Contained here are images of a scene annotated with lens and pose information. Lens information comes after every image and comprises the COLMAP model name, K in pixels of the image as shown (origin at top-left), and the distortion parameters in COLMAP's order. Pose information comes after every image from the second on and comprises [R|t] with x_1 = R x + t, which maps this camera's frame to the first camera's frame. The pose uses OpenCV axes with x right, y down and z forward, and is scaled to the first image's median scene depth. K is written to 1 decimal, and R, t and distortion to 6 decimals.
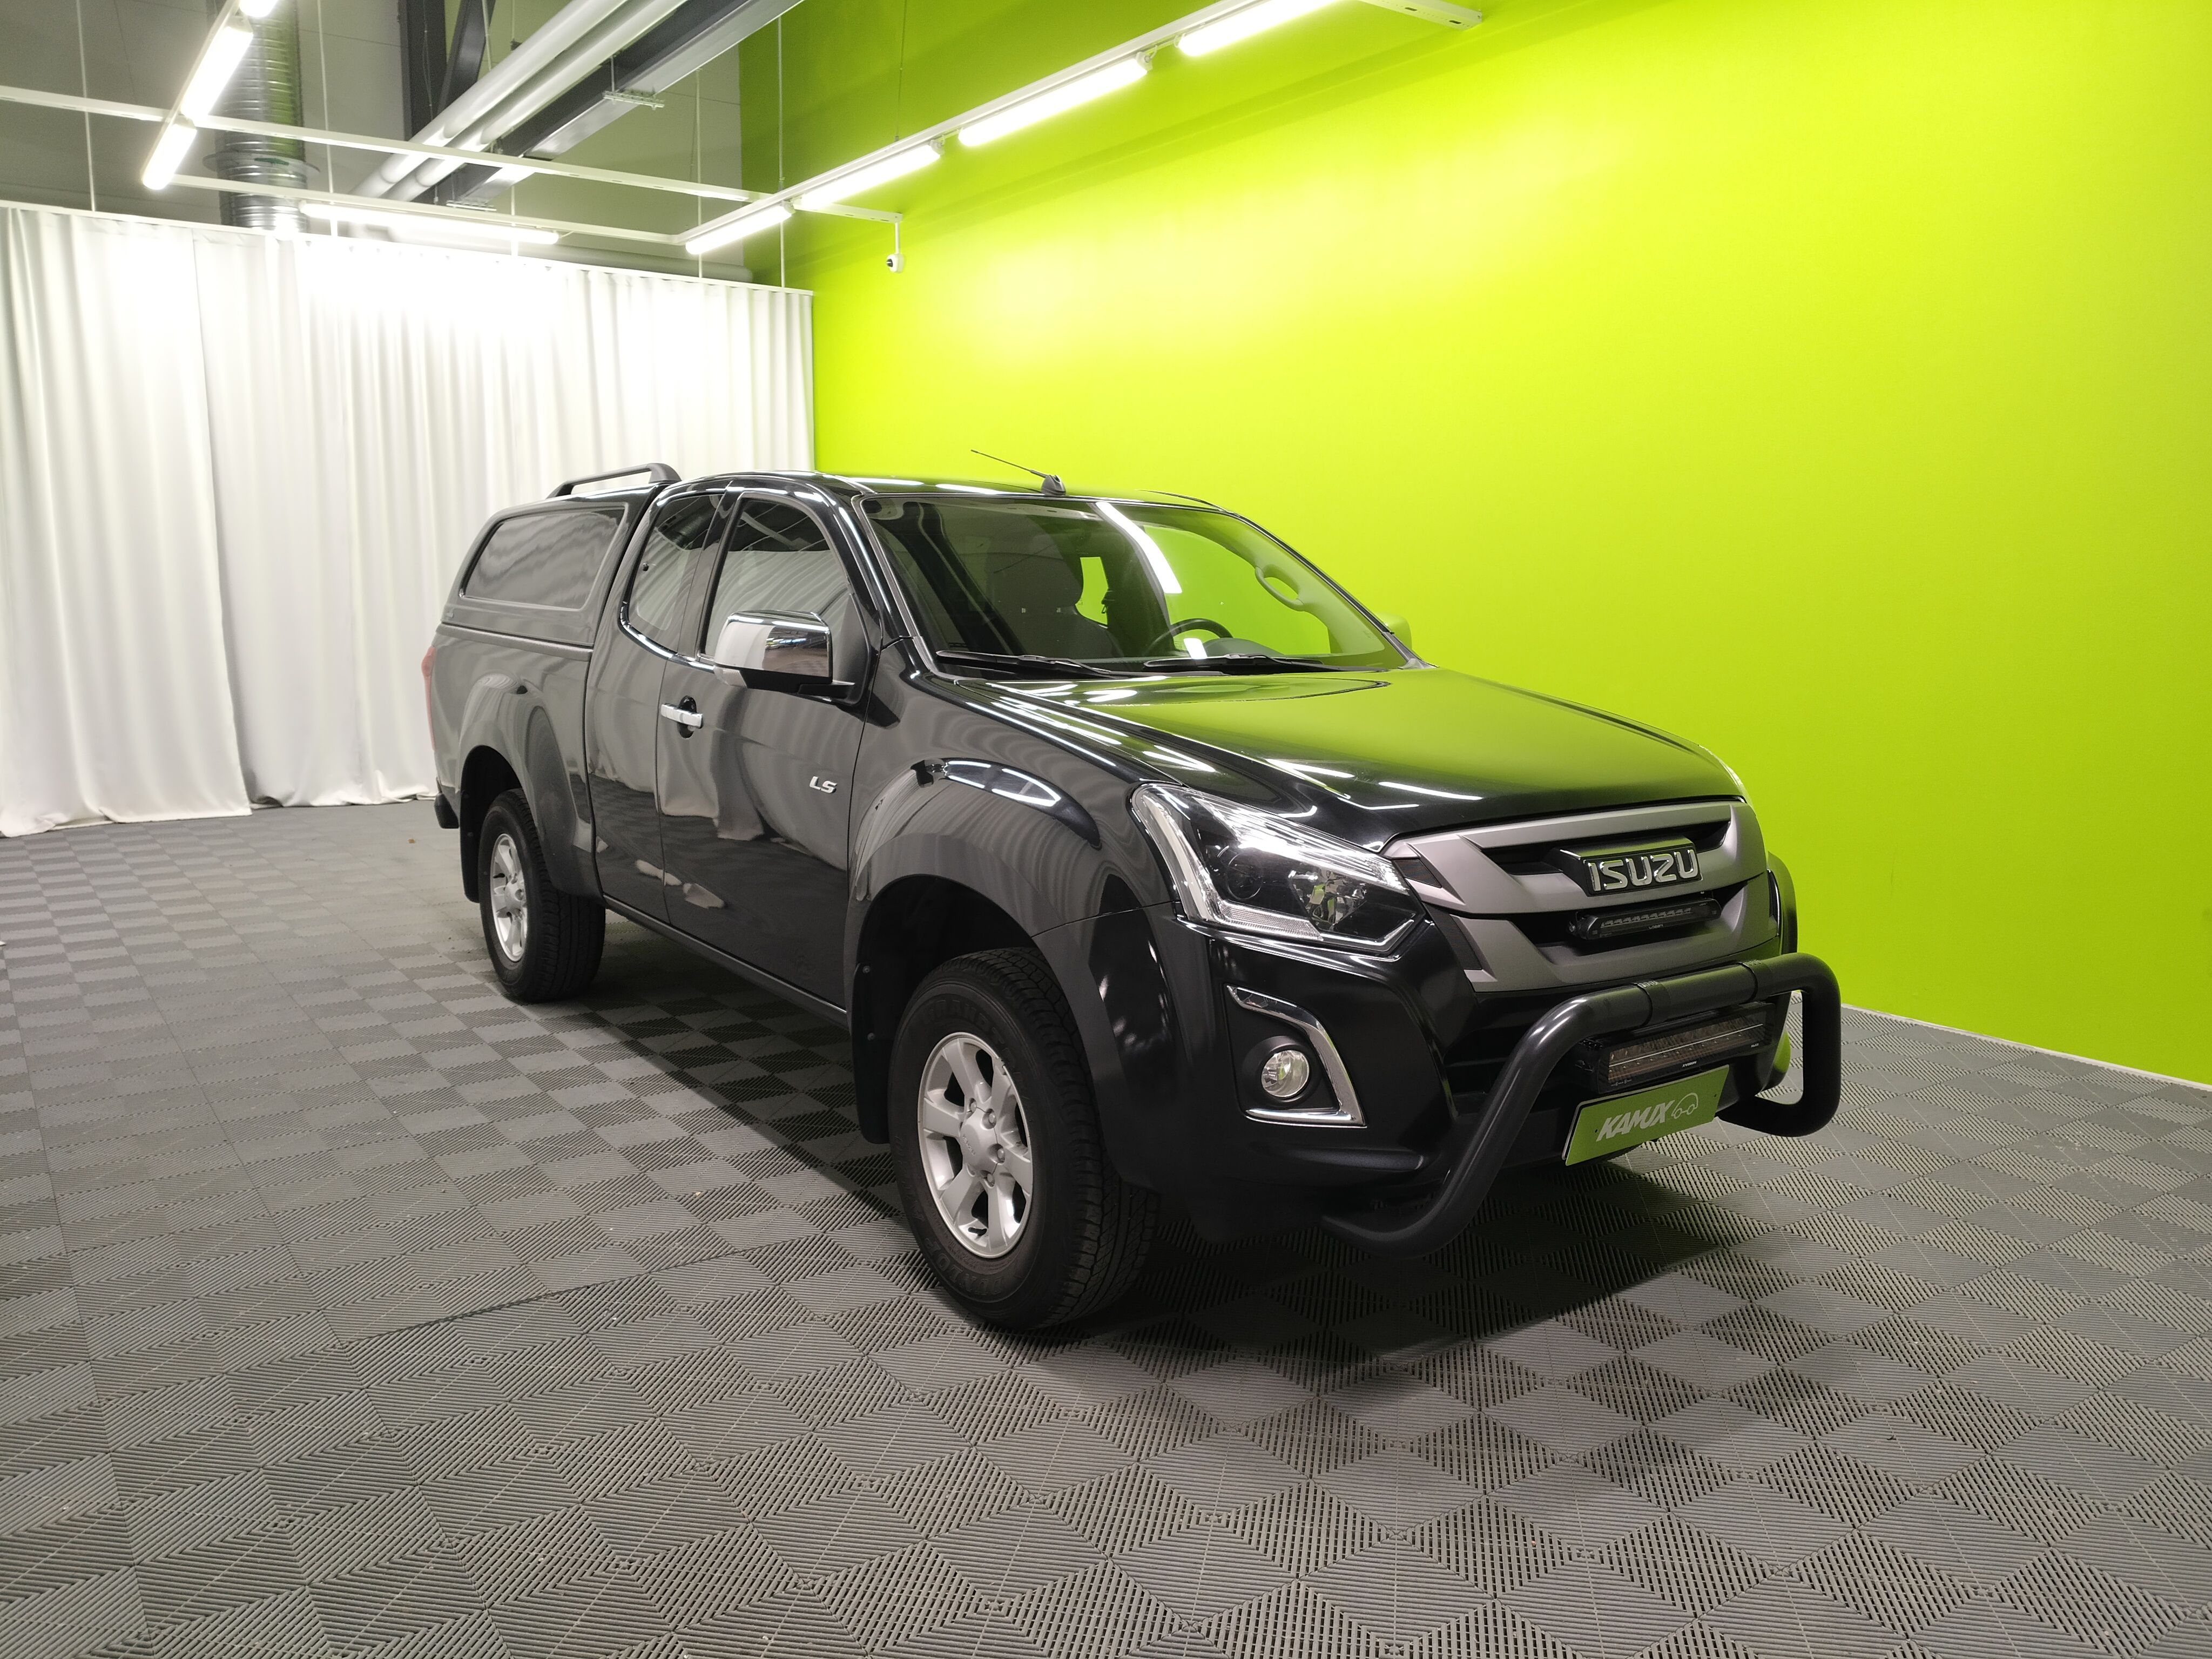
lens RADIAL K [[1733.5, 0, 1106.0], [0, 1733.5, 829.5], [0, 0, 1]] dist [0.037917, -0.012773]
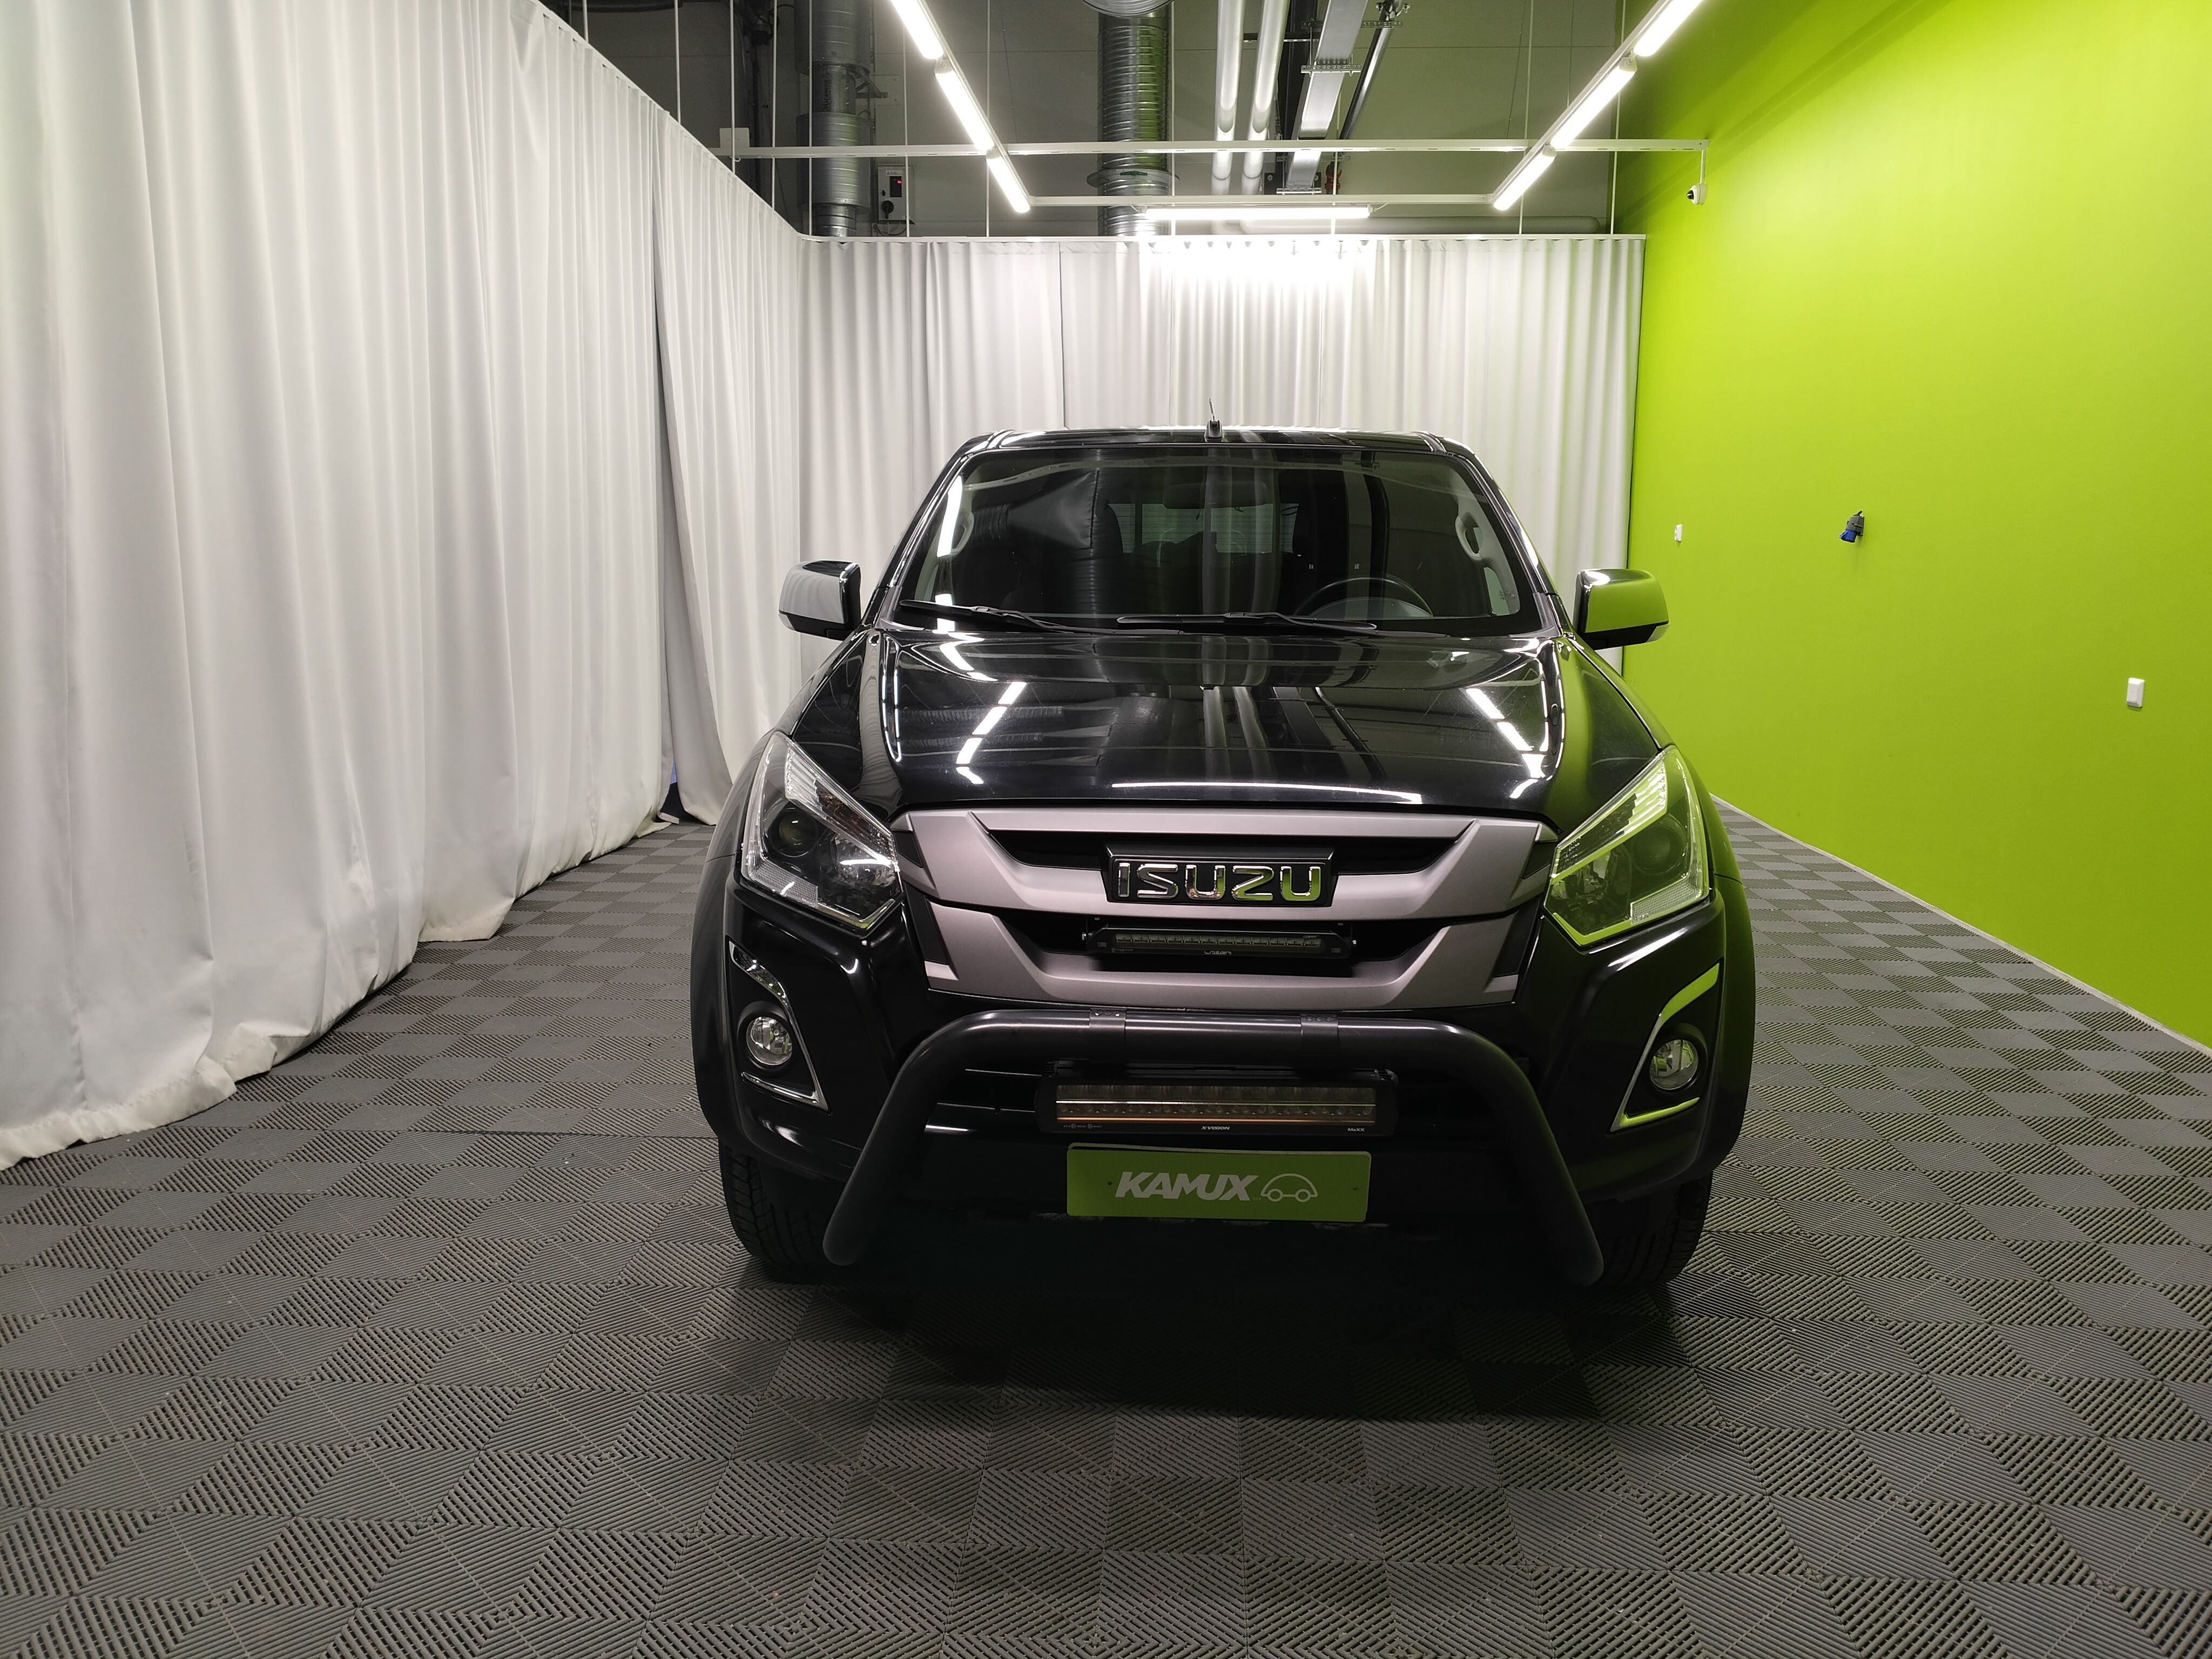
lens RADIAL K [[1751.8, 0, 1089.8], [0, 1751.8, 795.3], [0, 0, 1]] dist [0.045415, 0.000139]
pose [[0.780993, 0.095178, -0.617245, 0.242842], [-0.098312, 0.994733, 0.028994, -0.011297], [0.616753, 0.038038, 0.786237, 0.100664]]
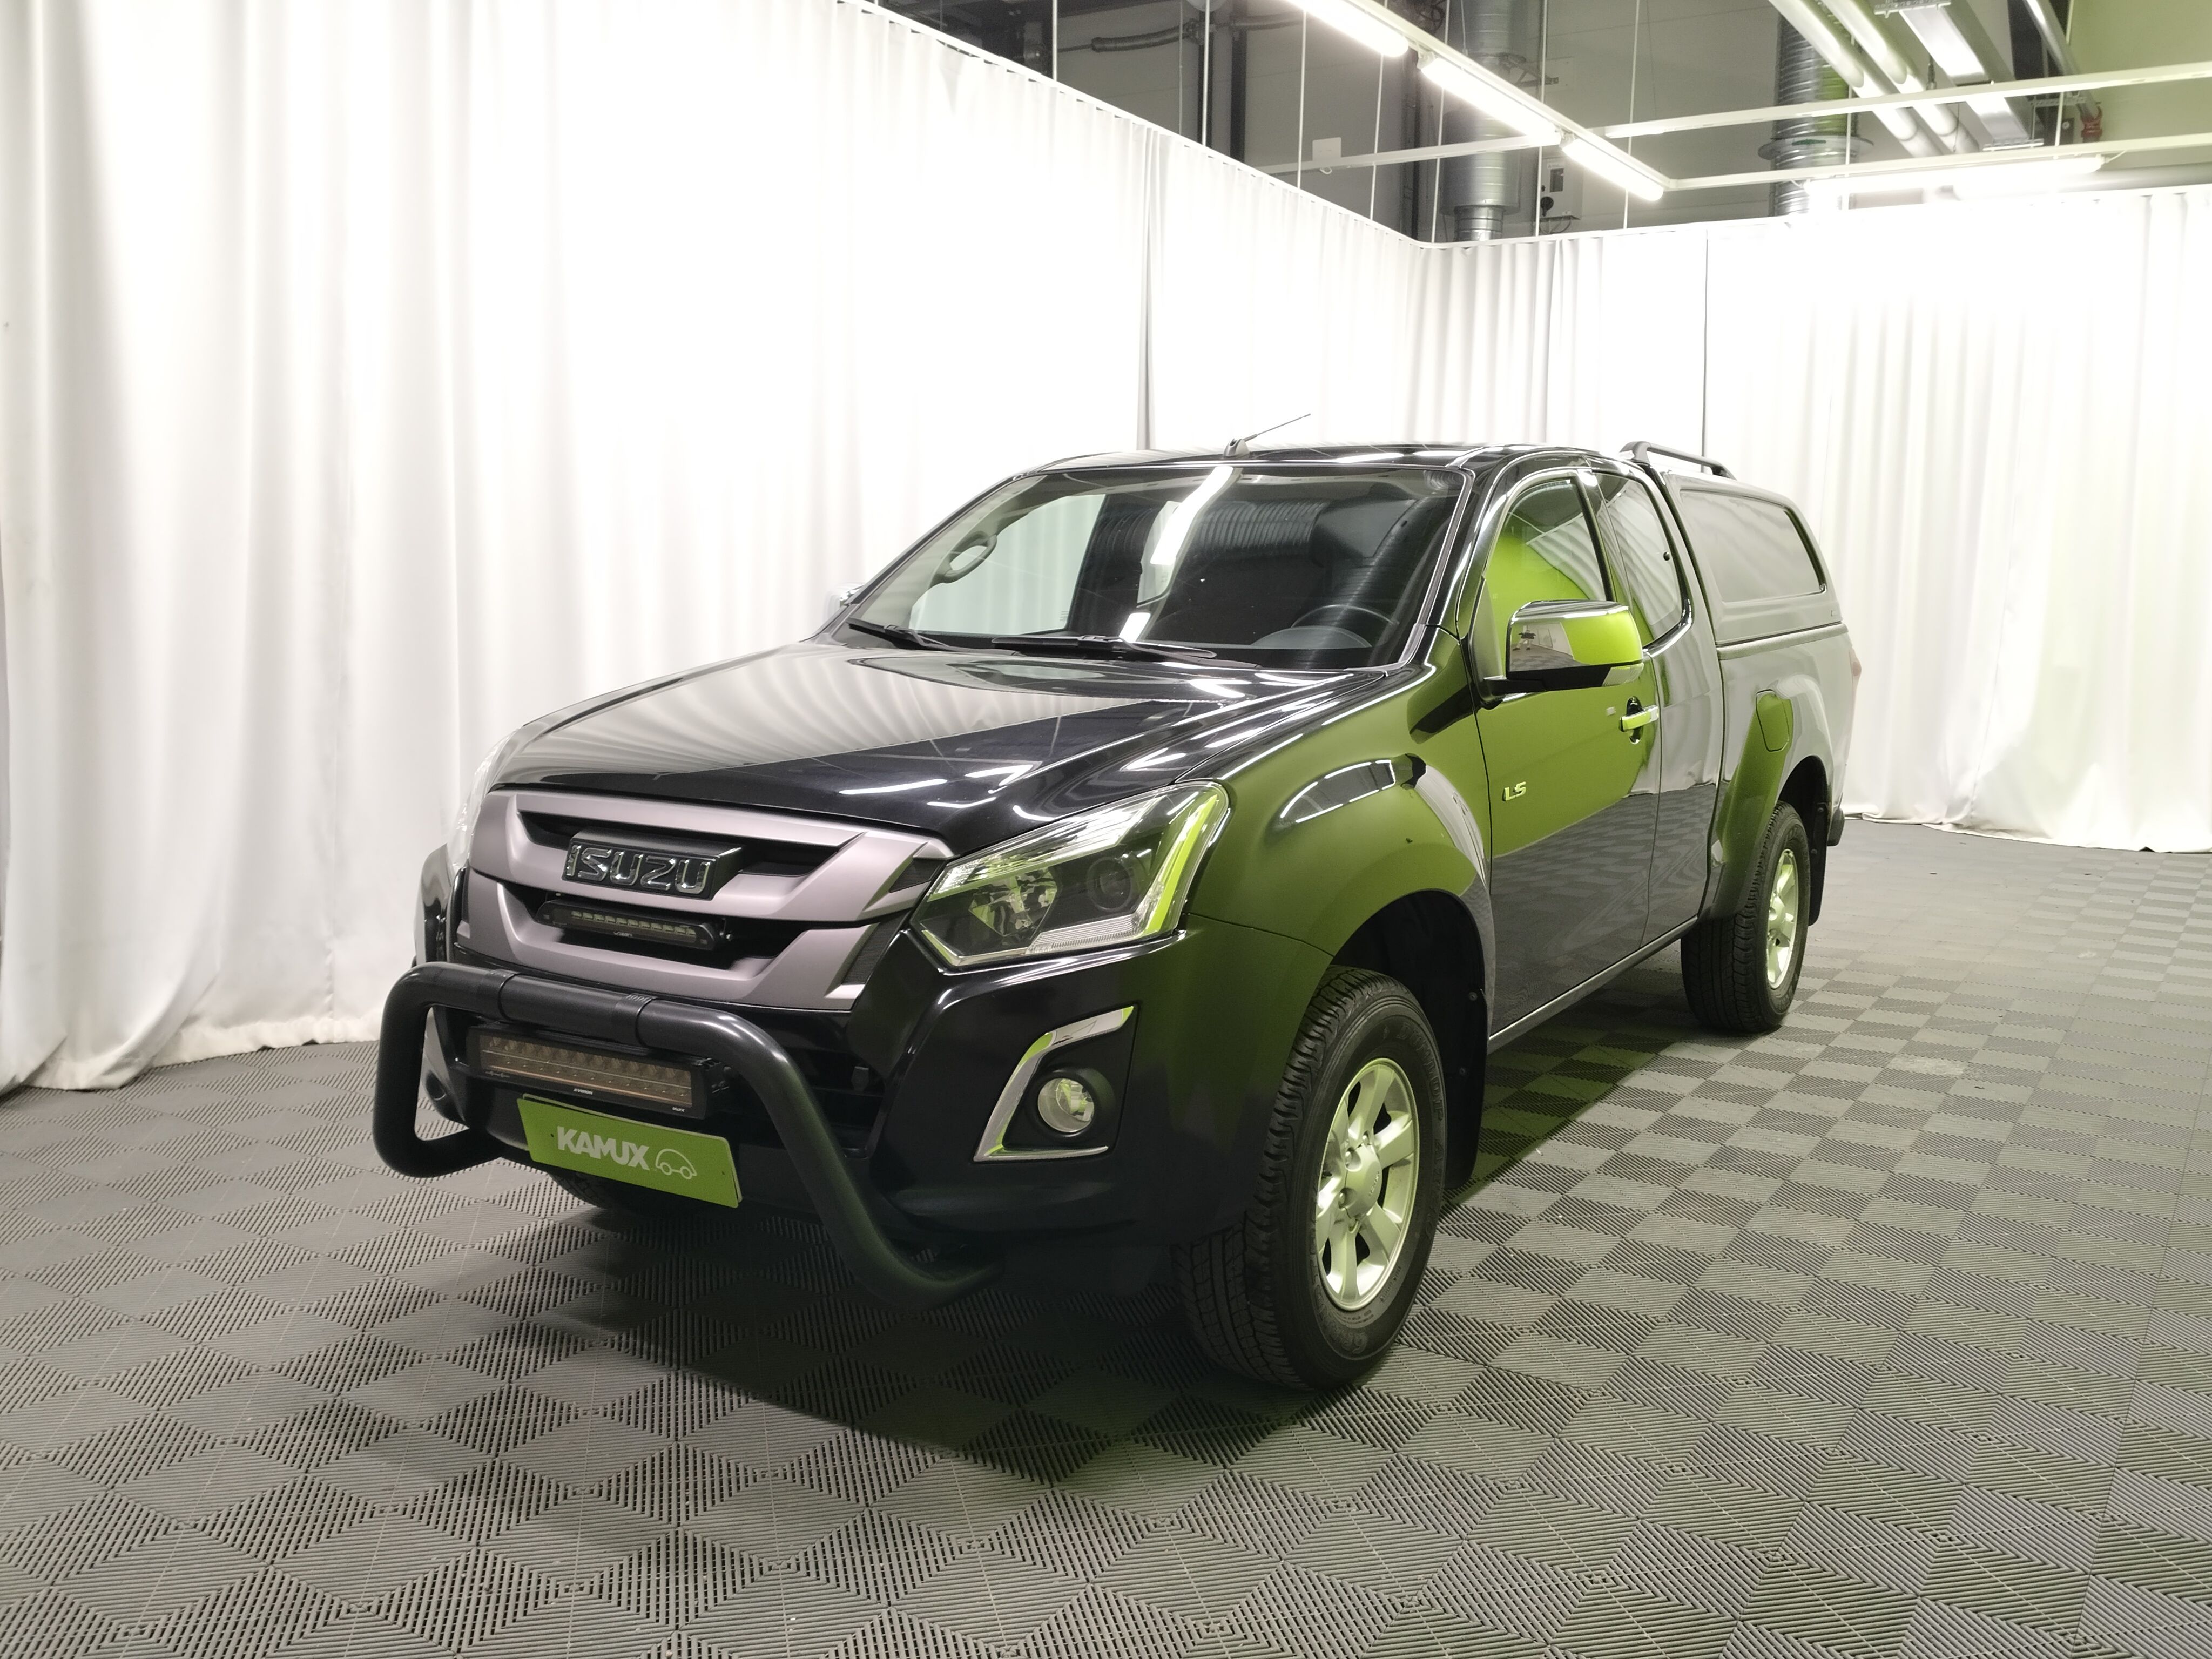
lens RADIAL K [[1952.8, 0, 1106.0], [0, 1952.8, 829.5], [0, 0, 1]] dist [0.088985, -0.149947]
pose [[0.388355, 0.130270, -0.912255, 0.408667], [-0.152031, 0.985449, 0.076001, -0.033738], [0.908882, 0.109175, 0.402509, 0.254798]]
